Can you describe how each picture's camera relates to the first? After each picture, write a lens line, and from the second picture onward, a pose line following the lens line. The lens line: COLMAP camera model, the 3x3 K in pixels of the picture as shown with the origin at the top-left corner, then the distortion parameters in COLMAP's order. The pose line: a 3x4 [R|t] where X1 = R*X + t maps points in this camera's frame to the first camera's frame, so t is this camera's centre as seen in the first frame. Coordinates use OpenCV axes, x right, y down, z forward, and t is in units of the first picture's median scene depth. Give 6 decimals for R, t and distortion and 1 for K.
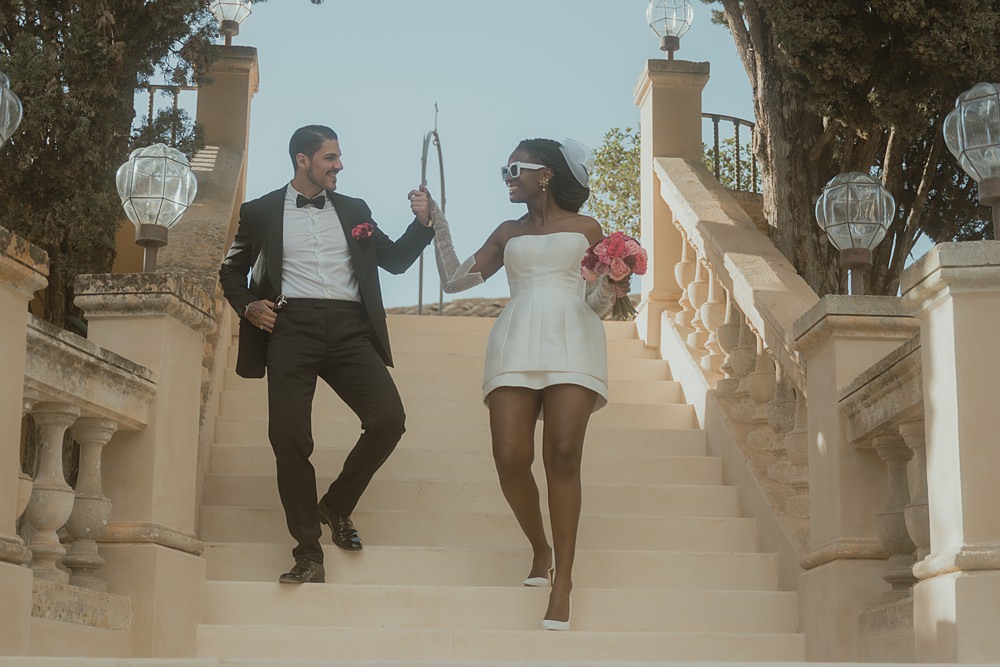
lens RADIAL K [[1977.0, 0, 502.5], [0, 1977.0, 335.2], [0, 0, 1]] dist [0.106145, 0.000000]
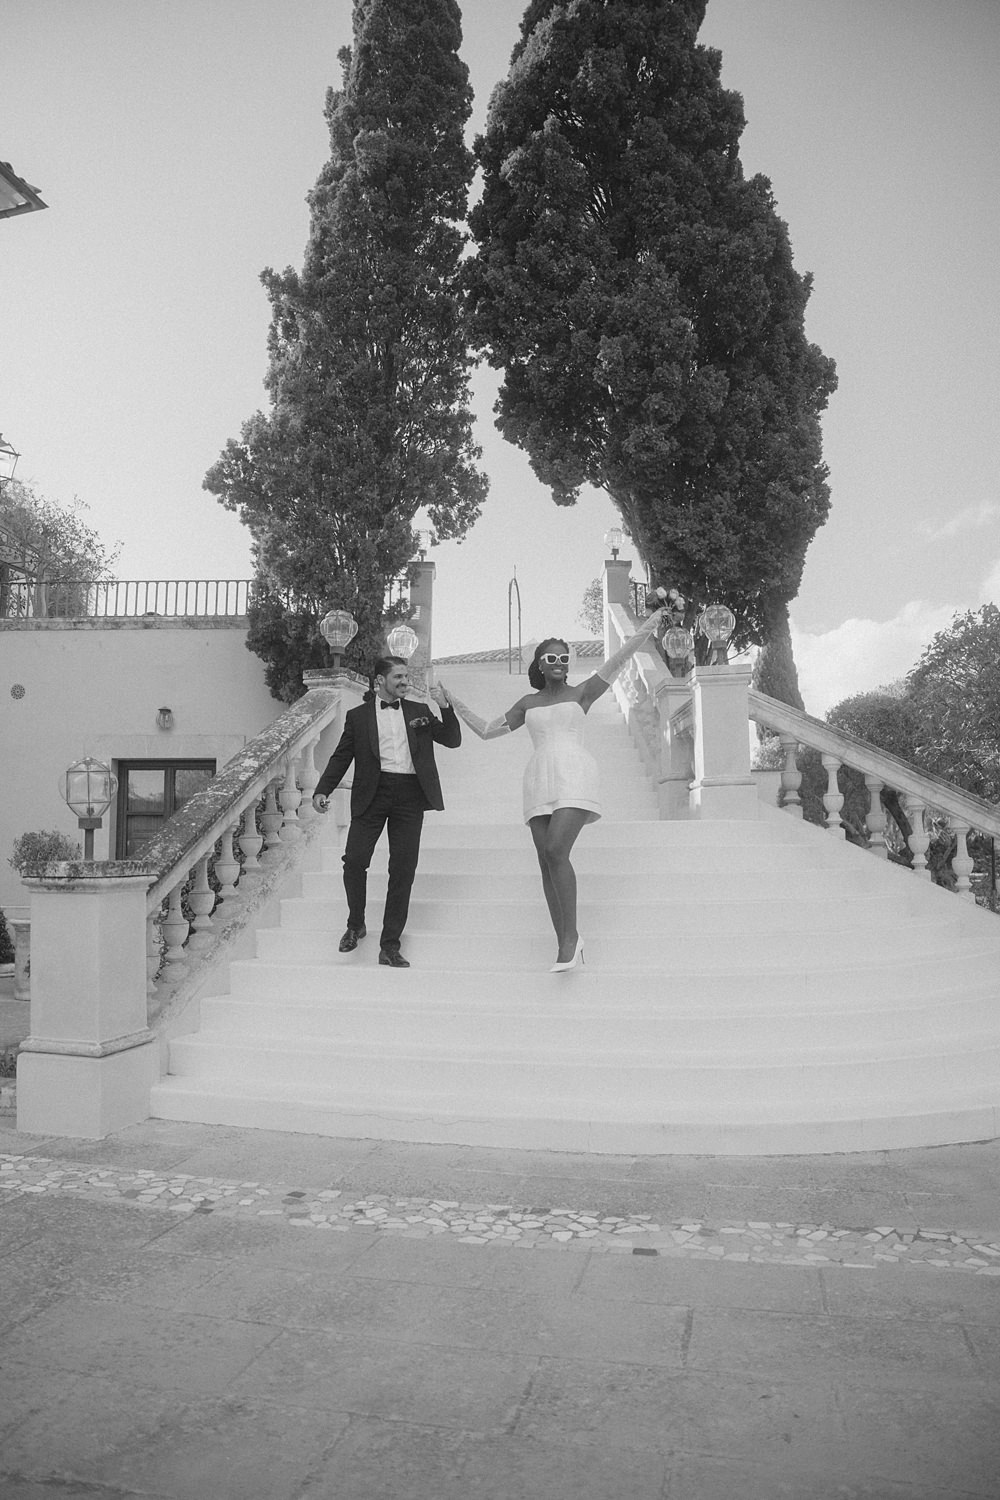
lens RADIAL K [[973.1, 0, 496.1], [0, 973.1, 746.8], [0, 0, 1]] dist [-0.027458, 0.003424]
pose [[0.997838, -0.025200, -0.060696, 0.015364], [0.030353, 0.995872, 0.085538, -0.033646], [0.058290, -0.087195, 0.994484, -0.195842]]
